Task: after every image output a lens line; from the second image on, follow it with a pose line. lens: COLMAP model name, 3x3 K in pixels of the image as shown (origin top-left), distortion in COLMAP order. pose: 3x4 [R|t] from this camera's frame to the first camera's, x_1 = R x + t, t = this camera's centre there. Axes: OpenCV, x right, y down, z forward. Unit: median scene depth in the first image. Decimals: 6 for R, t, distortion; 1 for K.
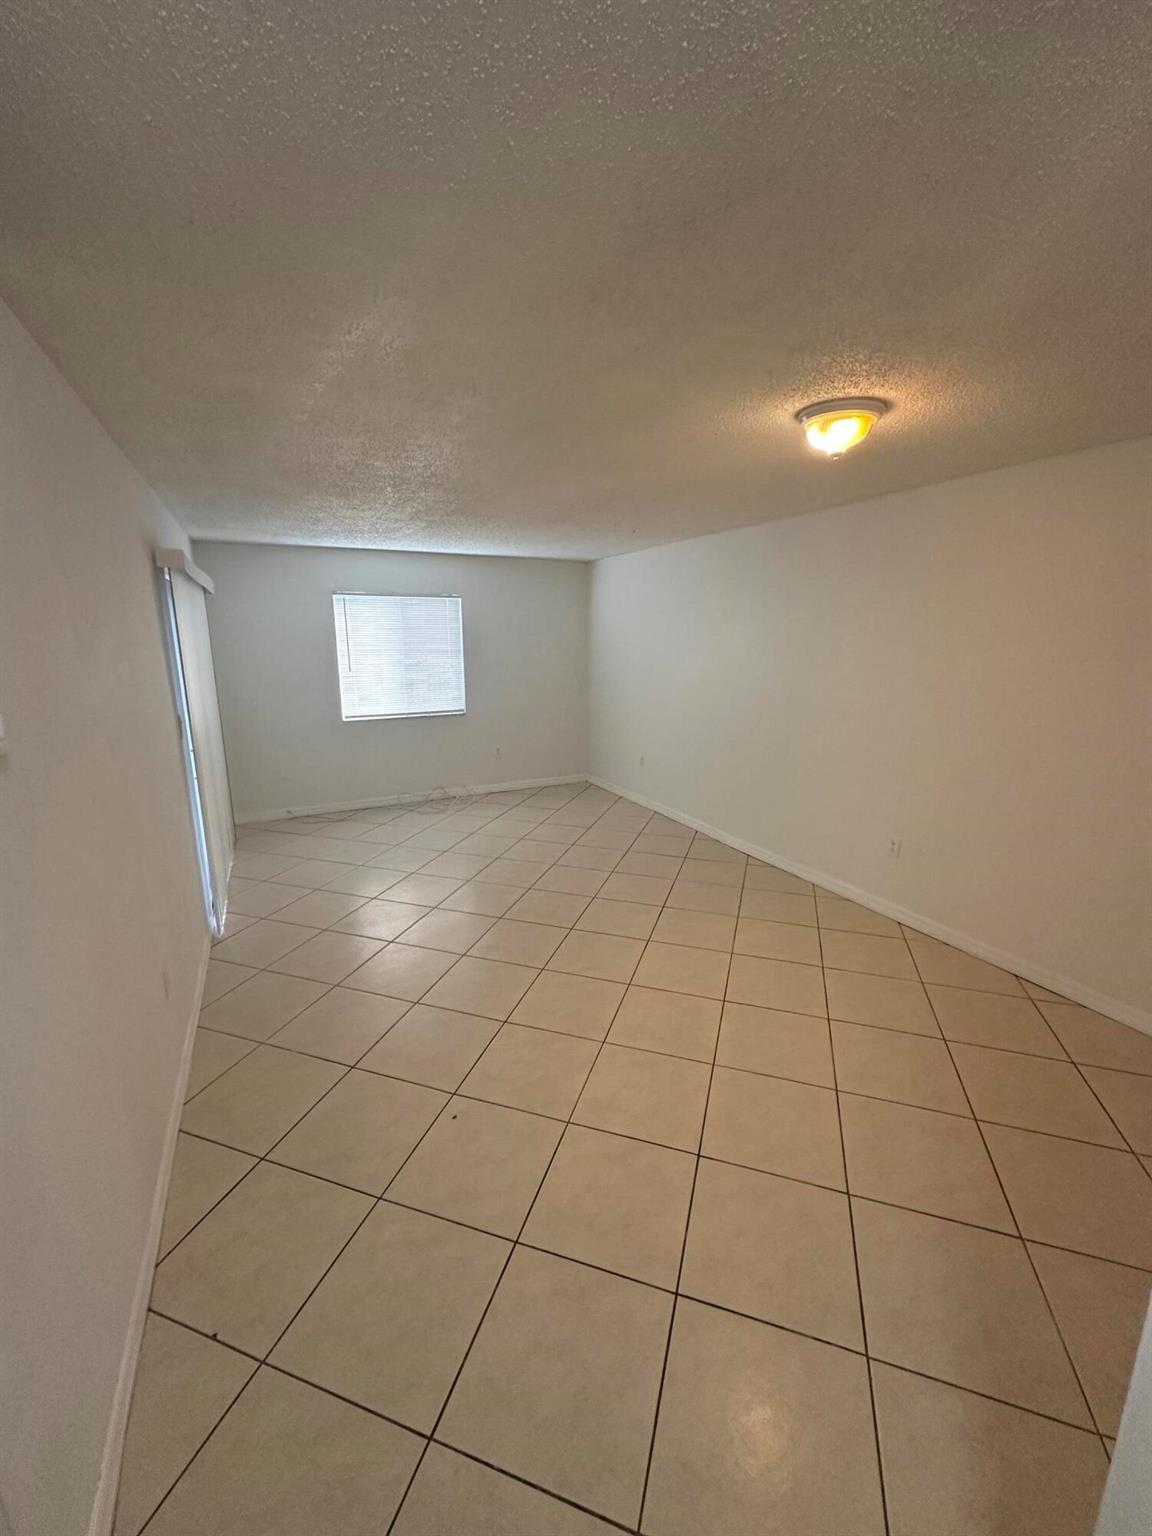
lens RADIAL K [[614.8, 0, 579.8], [0, 614.8, 771.8], [0, 0, 1]] dist [-0.000201, -0.000008]
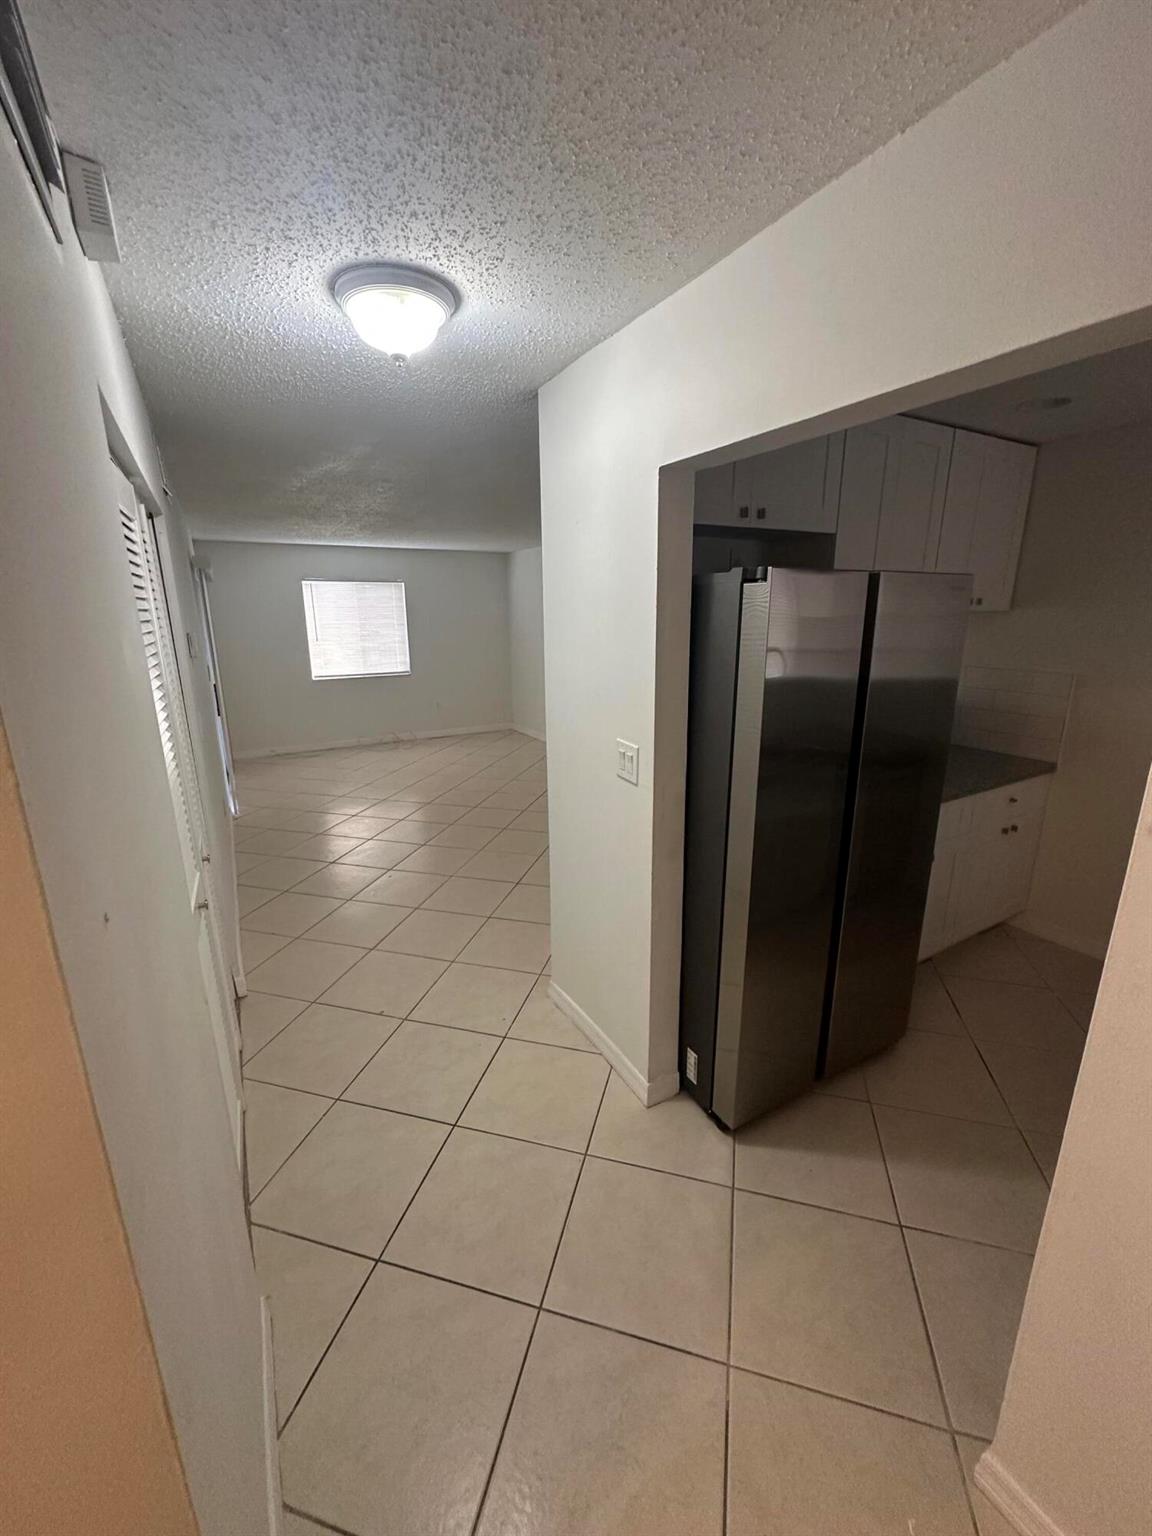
lens RADIAL K [[614.8, 0, 572.6], [0, 614.8, 767.8], [0, 0, 1]] dist [-0.000201, -0.000008]
pose [[0.998938, -0.019039, 0.041968, 0.097419], [0.017797, 0.999398, 0.029779, 0.070619], [-0.042509, -0.029001, 0.998675, -0.305092]]
